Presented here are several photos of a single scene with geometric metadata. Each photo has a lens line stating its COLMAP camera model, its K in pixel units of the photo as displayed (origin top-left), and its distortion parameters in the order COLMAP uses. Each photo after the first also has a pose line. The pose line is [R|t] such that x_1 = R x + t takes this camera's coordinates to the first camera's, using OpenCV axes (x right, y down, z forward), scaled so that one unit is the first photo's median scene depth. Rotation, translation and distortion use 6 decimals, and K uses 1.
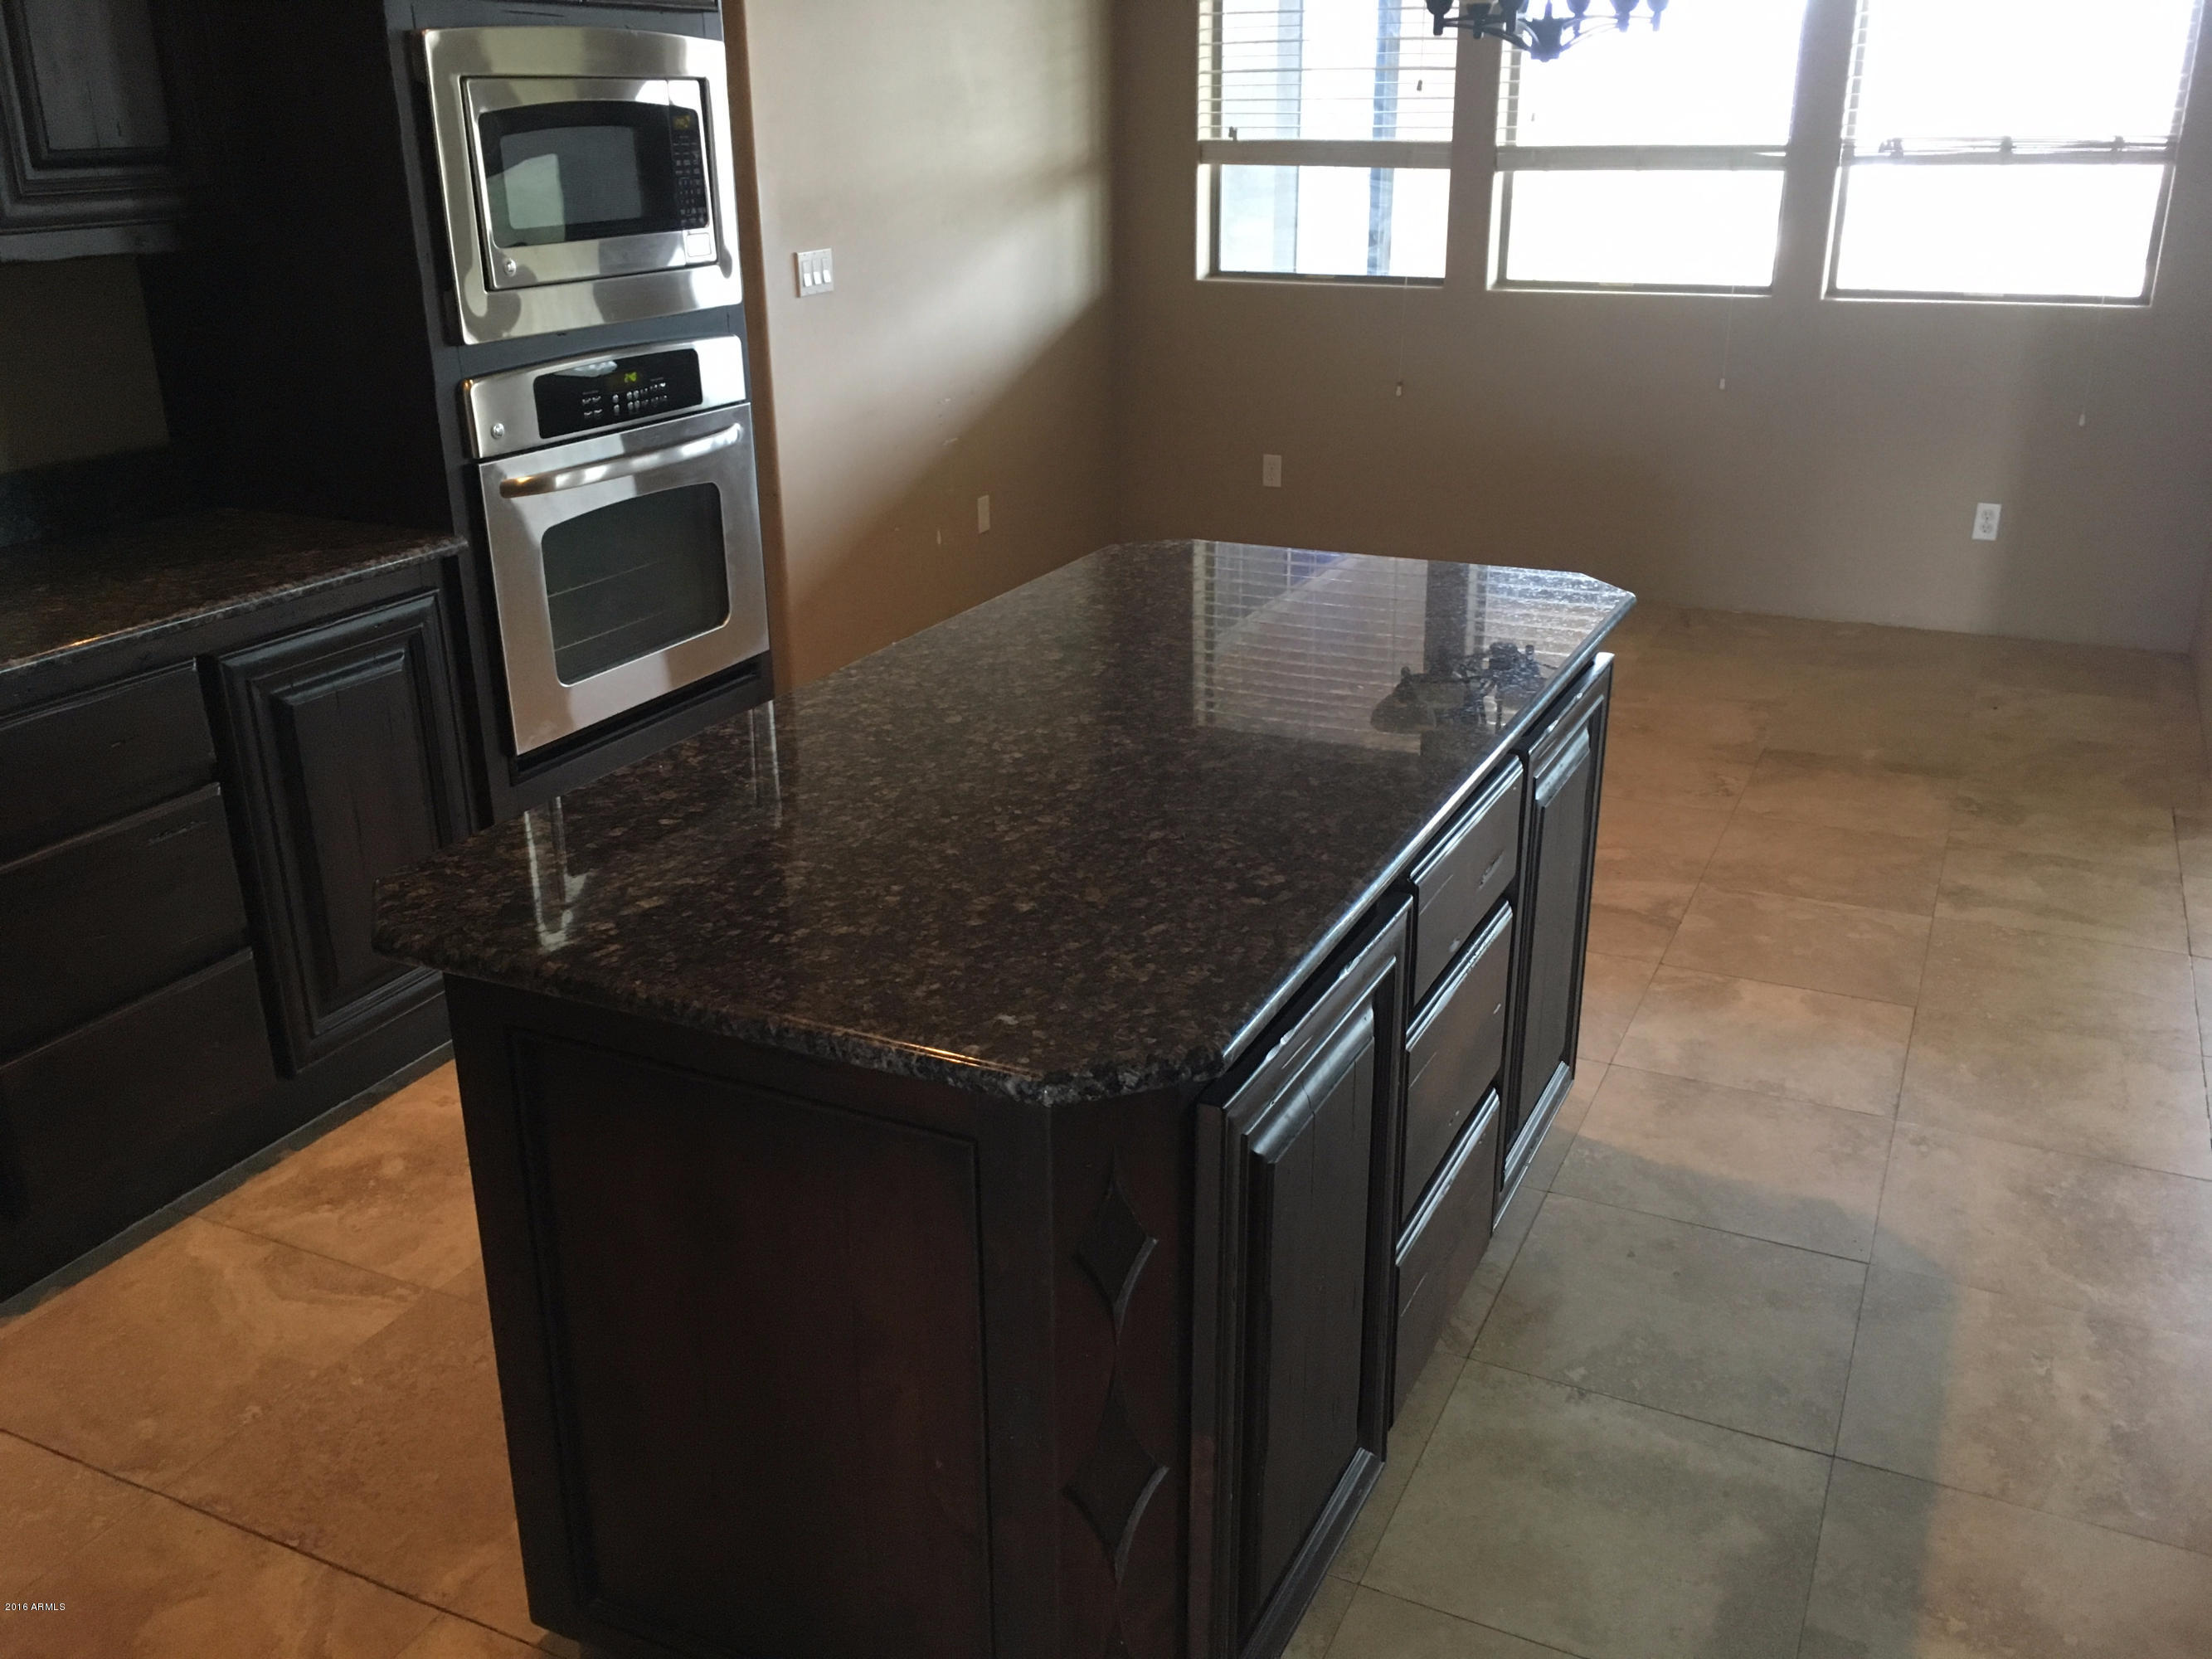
lens RADIAL K [[1868.5, 0, 1108.1], [0, 1868.5, 822.4], [0, 0, 1]] dist [0.086462, -0.123016]
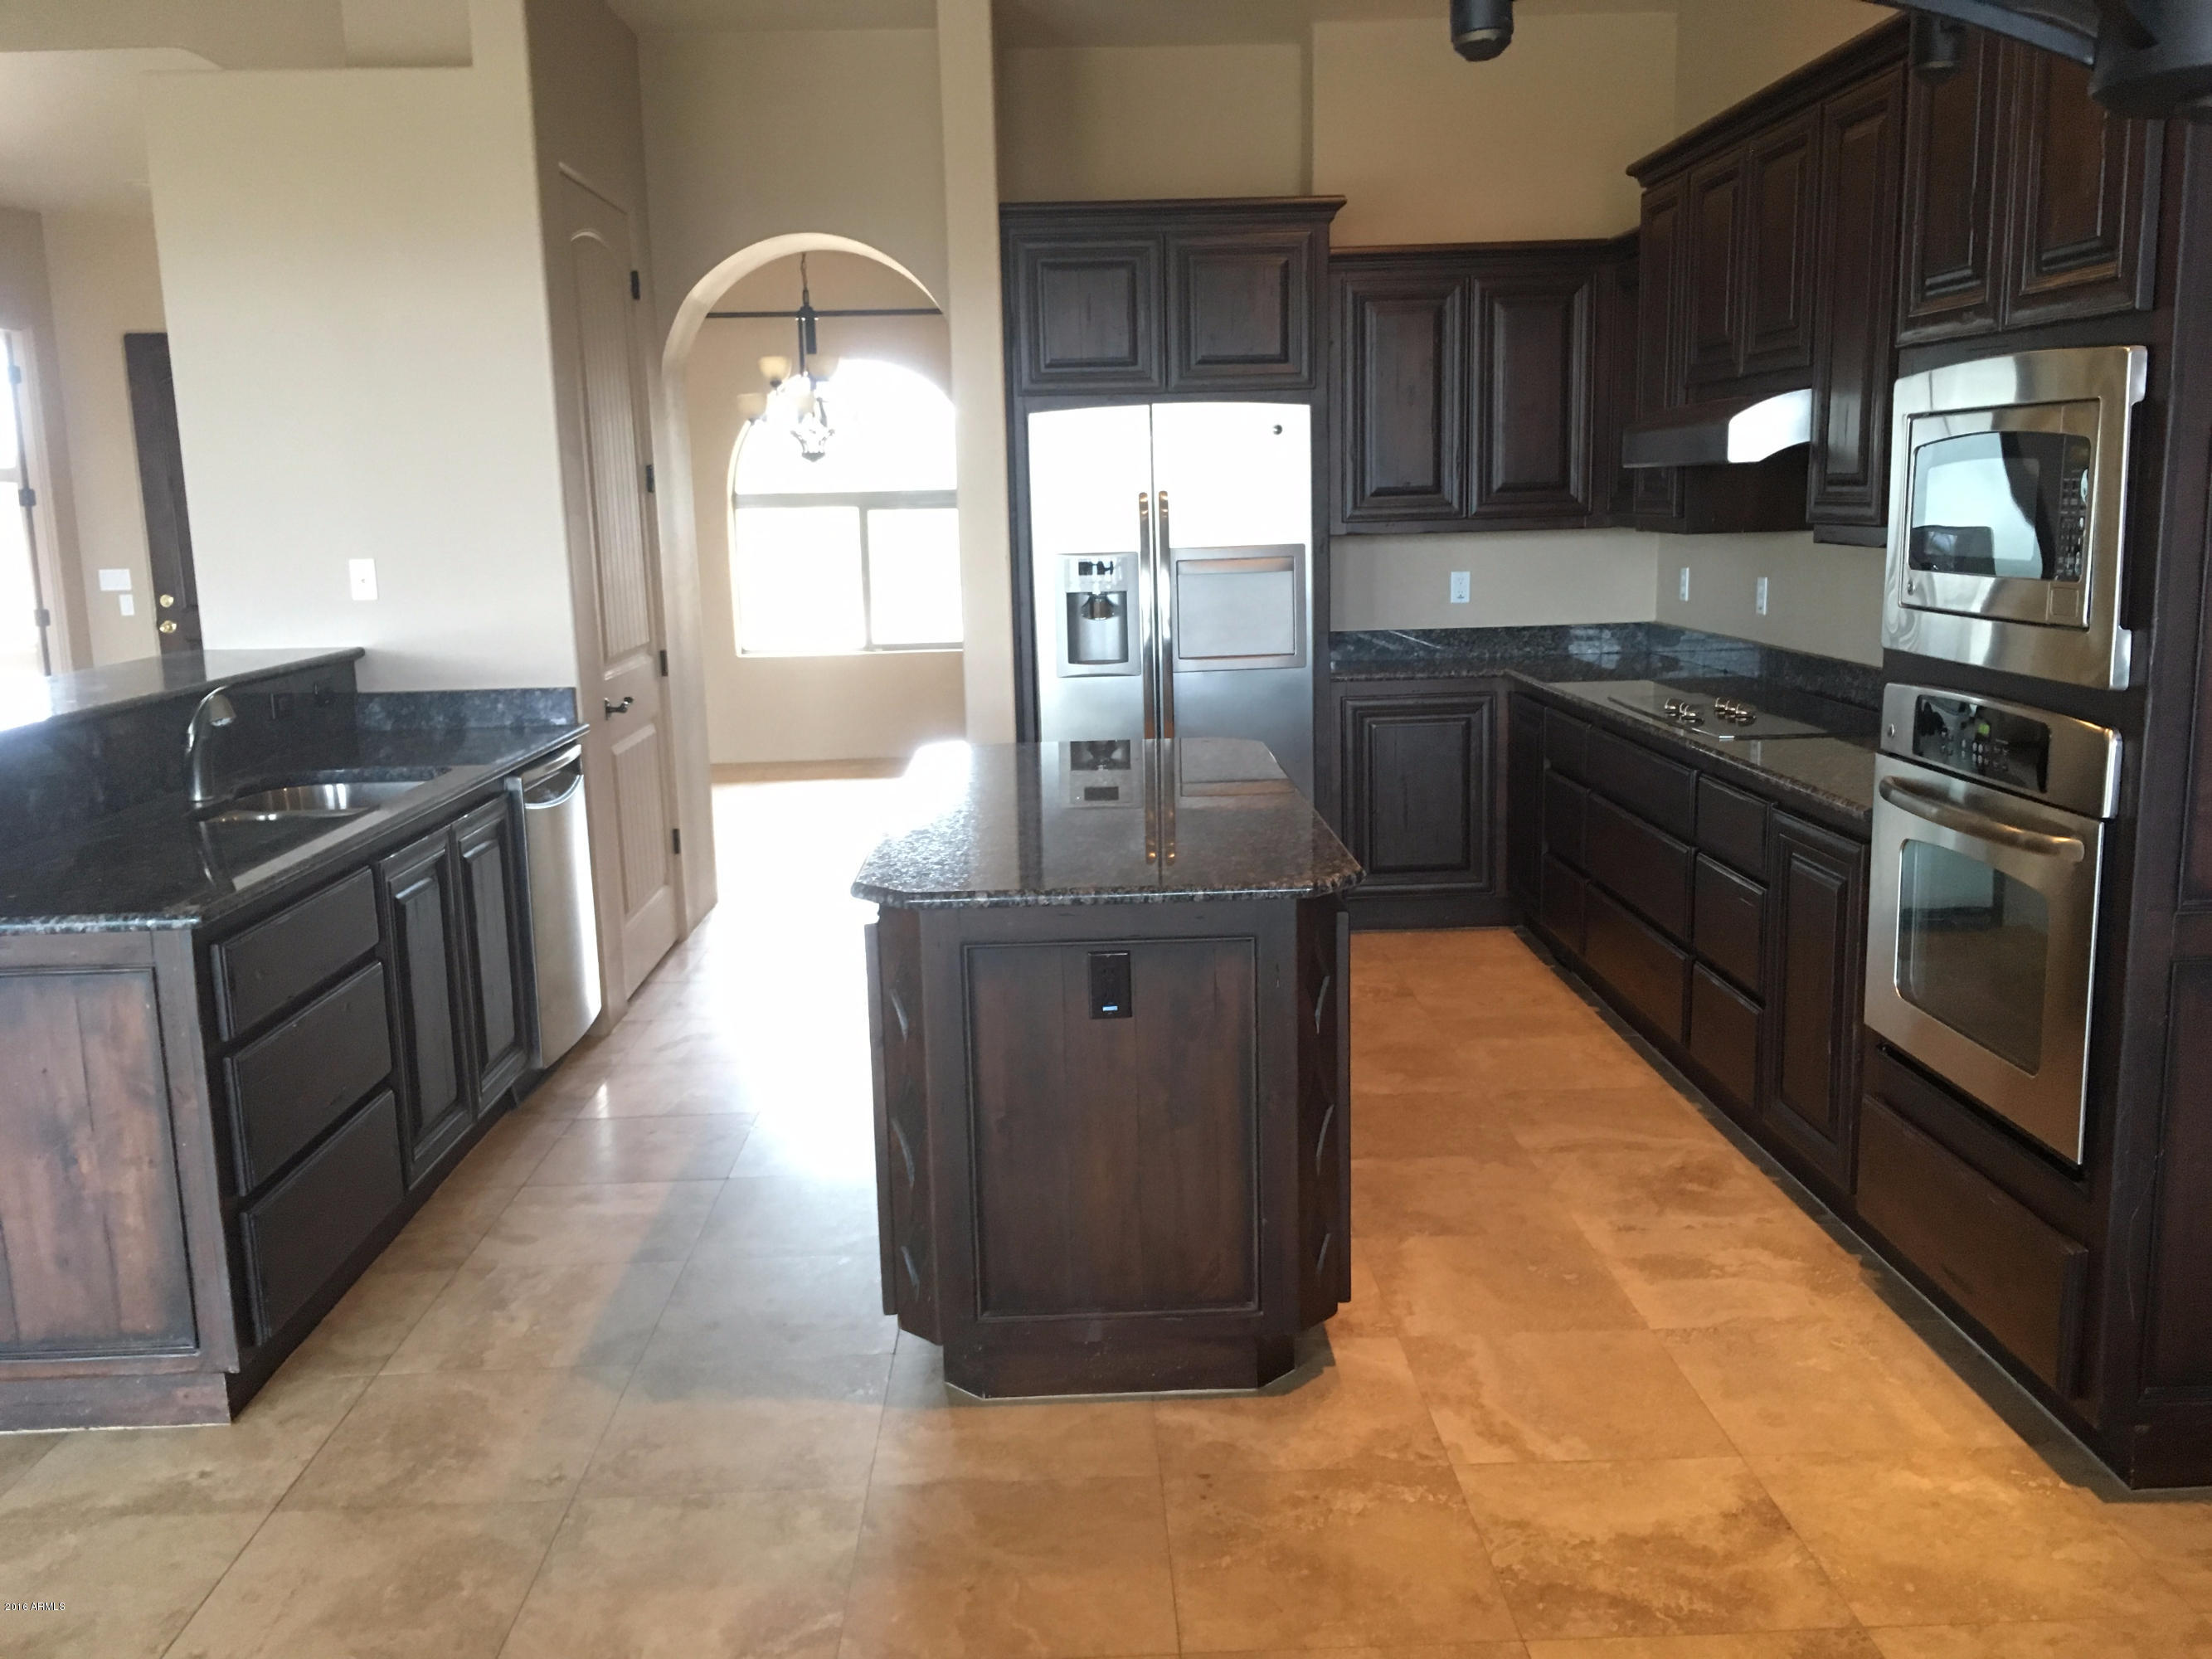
lens RADIAL K [[1868.5, 0, 1108.1], [0, 1868.5, 822.4], [0, 0, 1]] dist [0.086462, -0.123016]
pose [[-0.885618, 0.110827, -0.450996, 0.582115], [-0.135174, 0.867549, 0.478629, -0.640553], [0.444307, 0.484846, -0.753337, 1.707237]]
